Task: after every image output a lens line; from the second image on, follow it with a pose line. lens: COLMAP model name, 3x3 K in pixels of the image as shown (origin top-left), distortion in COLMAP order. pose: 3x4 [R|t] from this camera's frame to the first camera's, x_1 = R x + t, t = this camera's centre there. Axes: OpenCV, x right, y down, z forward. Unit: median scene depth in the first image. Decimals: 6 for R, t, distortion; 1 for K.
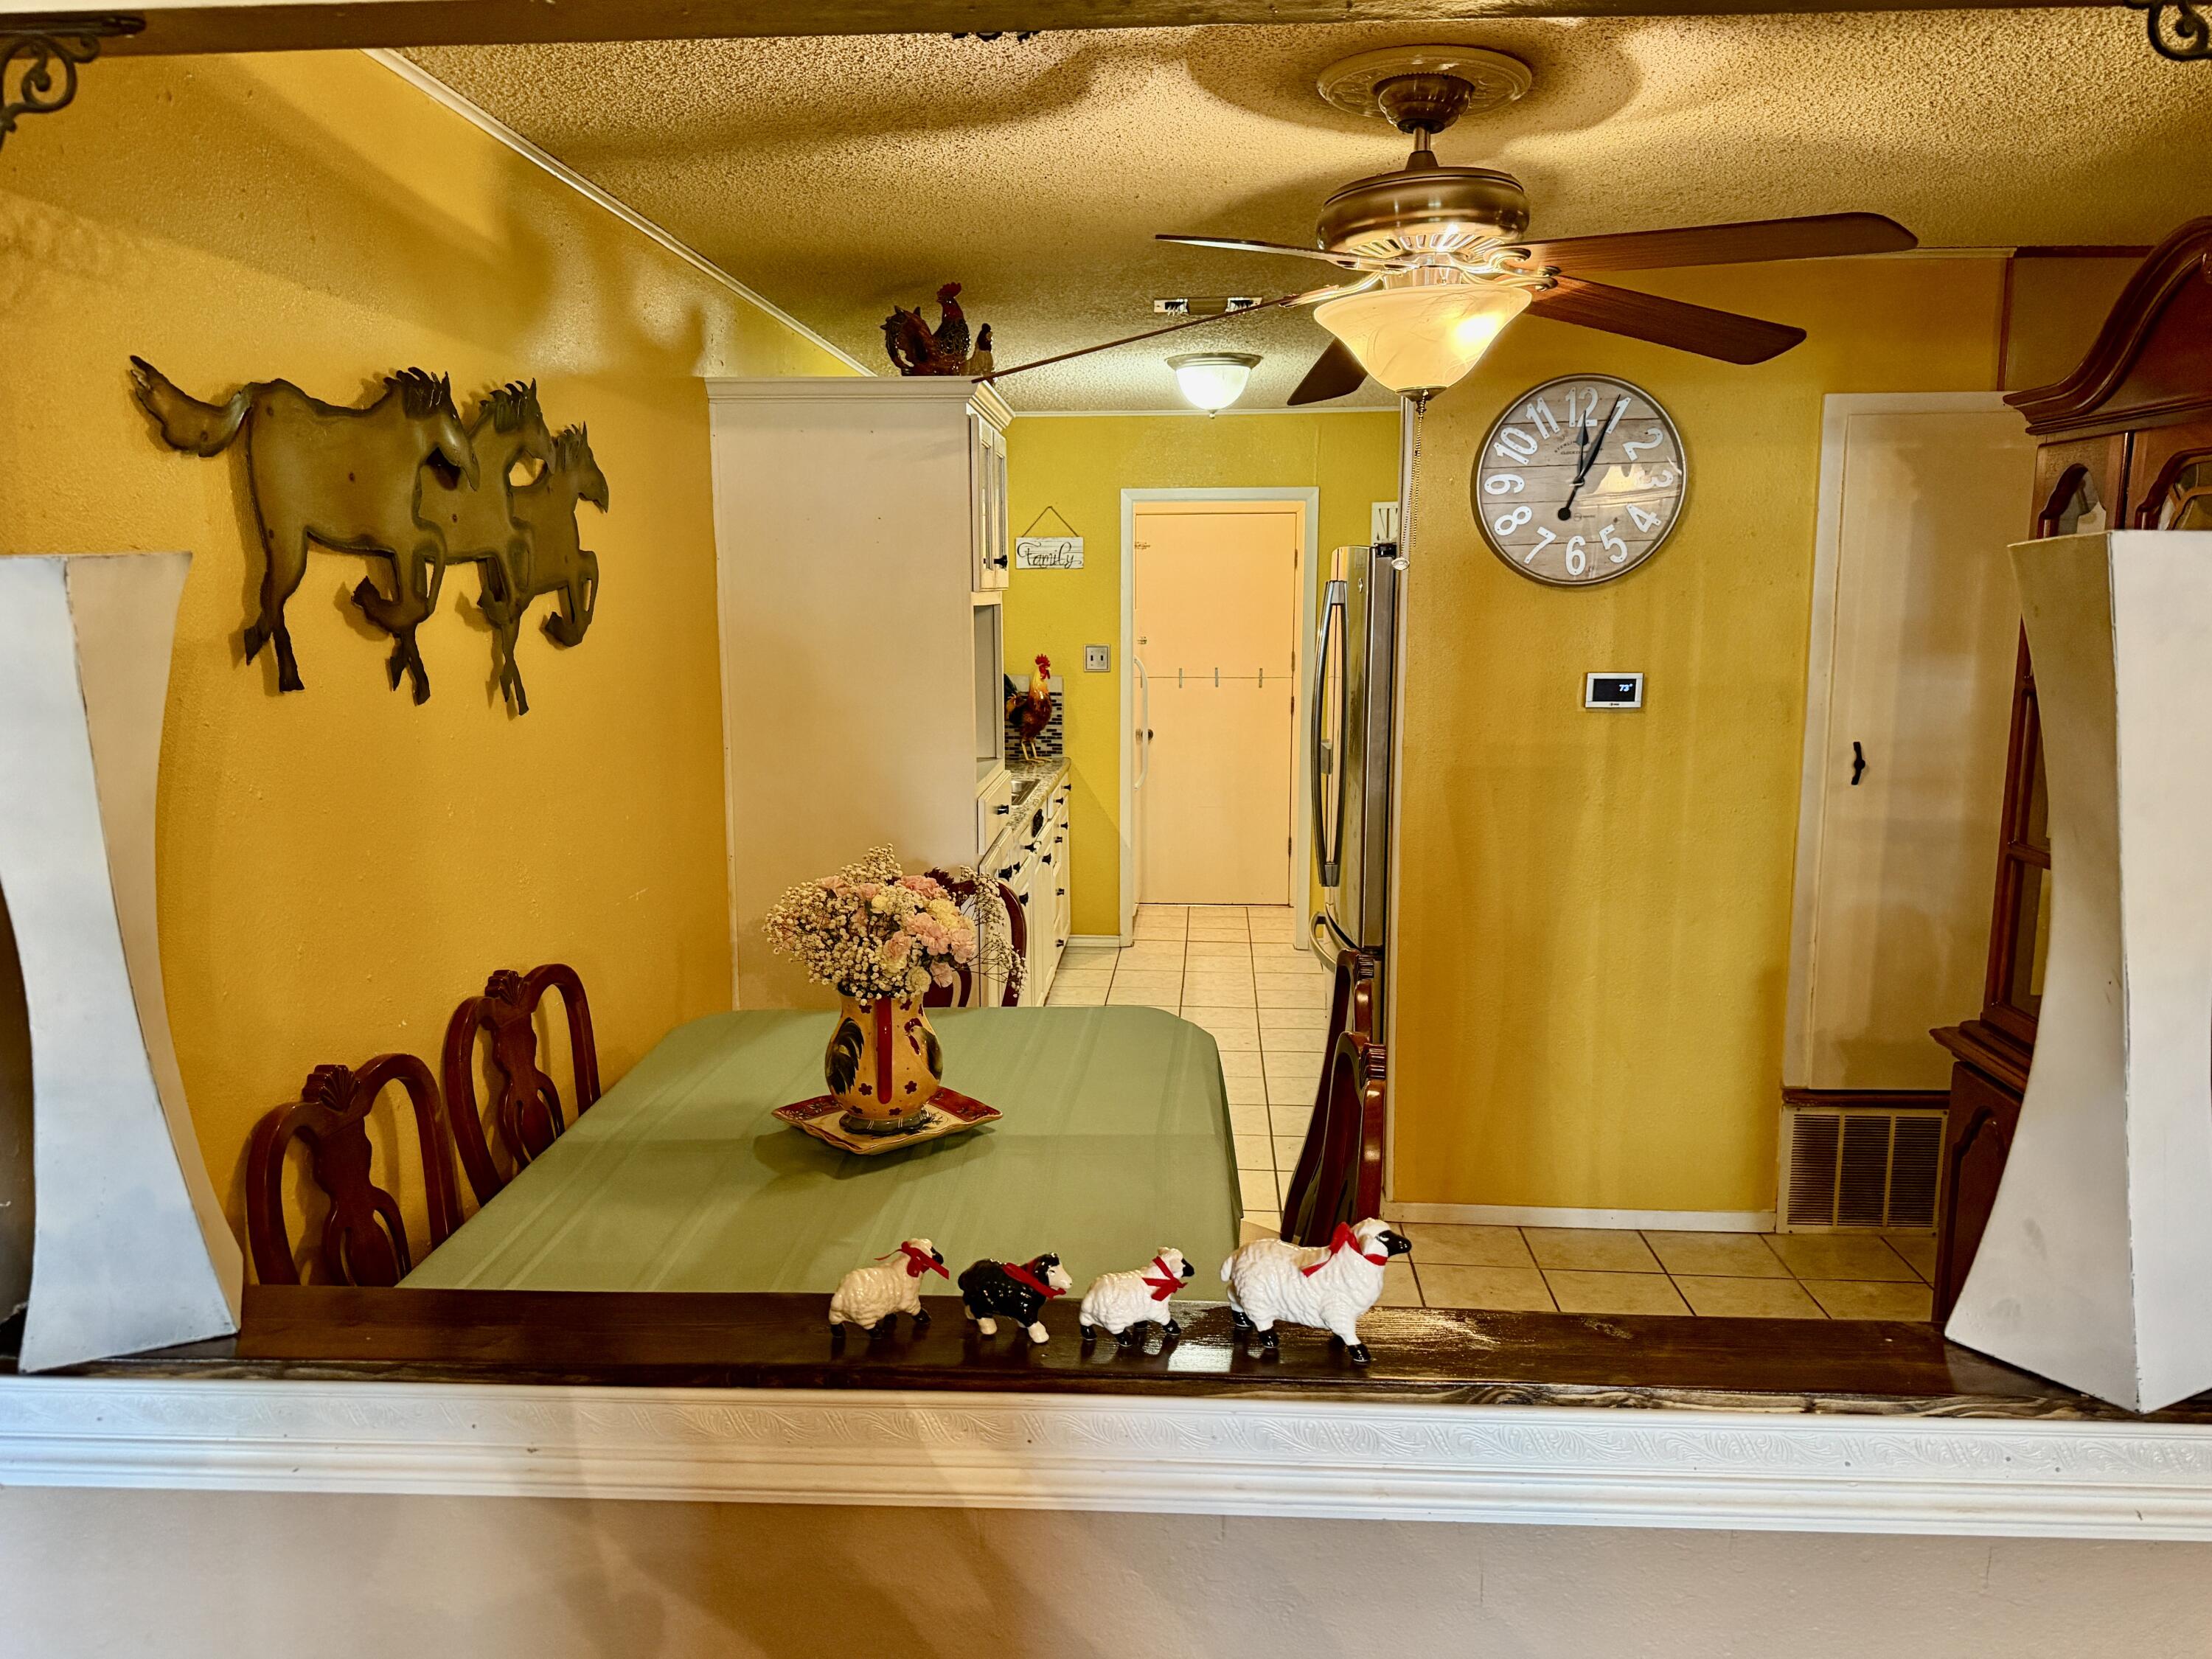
lens RADIAL K [[1618.2, 0, 1099.7], [0, 1618.2, 830.8], [0, 0, 1]] dist [0.063668, -0.004496]
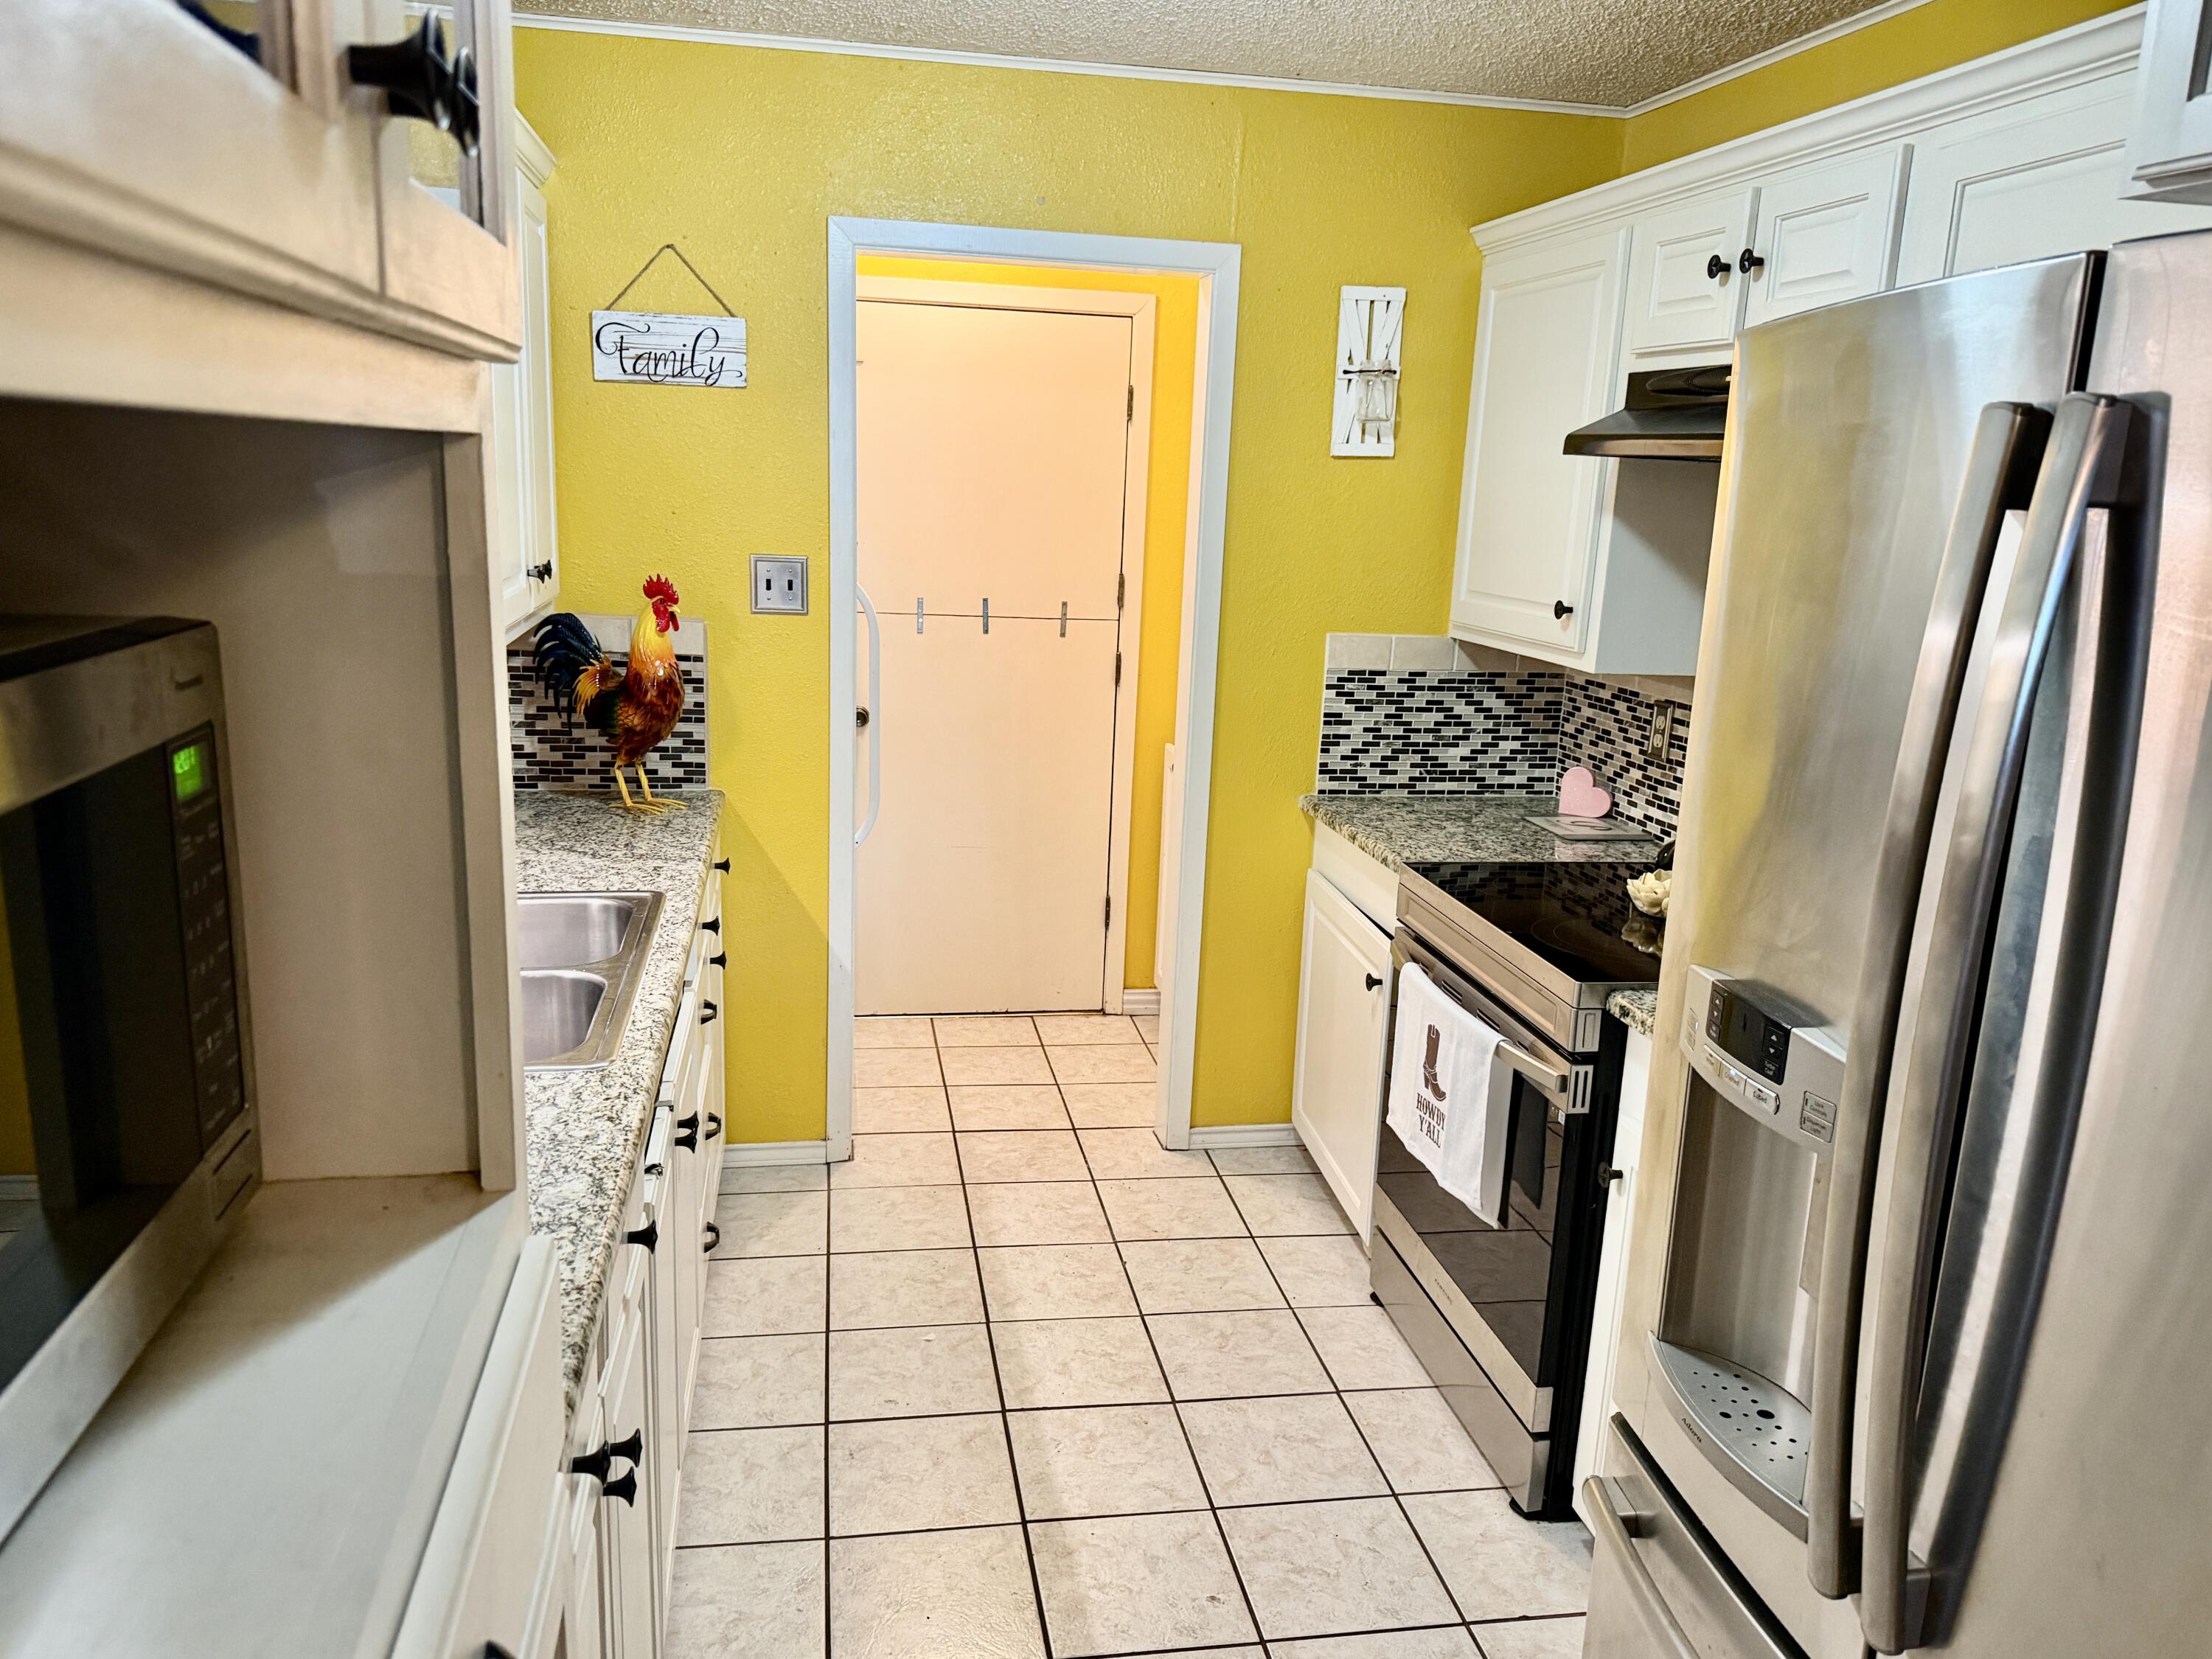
lens RADIAL K [[1618.2, 0, 1105.1], [0, 1618.2, 842.5], [0, 0, 1]] dist [0.063668, -0.004496]
pose [[0.972256, -0.010739, 0.233671, -0.020966], [-0.007195, 0.997100, 0.075760, -0.067957], [-0.233807, -0.075340, 0.969360, 0.511392]]
